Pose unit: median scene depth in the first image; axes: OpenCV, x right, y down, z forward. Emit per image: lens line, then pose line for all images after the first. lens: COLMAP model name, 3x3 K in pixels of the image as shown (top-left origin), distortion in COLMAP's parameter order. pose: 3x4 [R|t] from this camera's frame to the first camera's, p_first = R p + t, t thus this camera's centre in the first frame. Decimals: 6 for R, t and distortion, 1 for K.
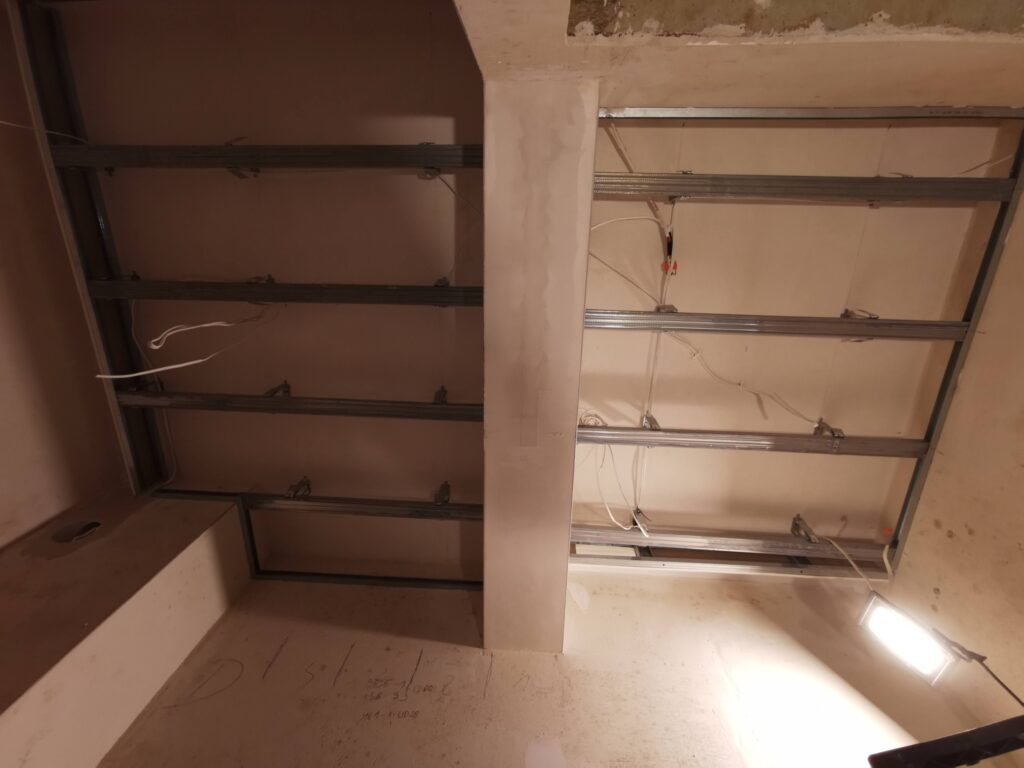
lens RADIAL K [[471.4, 0, 516.0], [0, 471.4, 382.9], [0, 0, 1]] dist [0.010525, 0.001294]
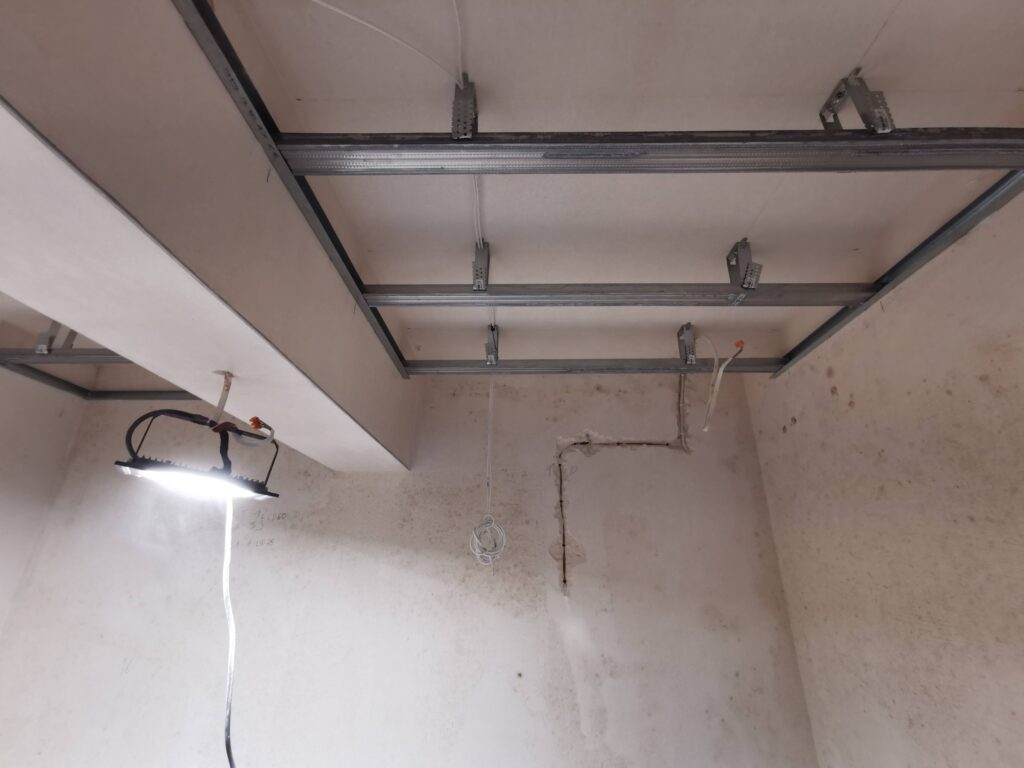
lens RADIAL K [[471.4, 0, 511.8], [0, 471.4, 383.6], [0, 0, 1]] dist [0.010525, 0.001294]
pose [[0.998477, -0.052810, -0.015945, 0.382273], [0.046229, 0.643297, 0.764220, -0.366431], [-0.030101, -0.763793, 0.644759, 0.517721]]
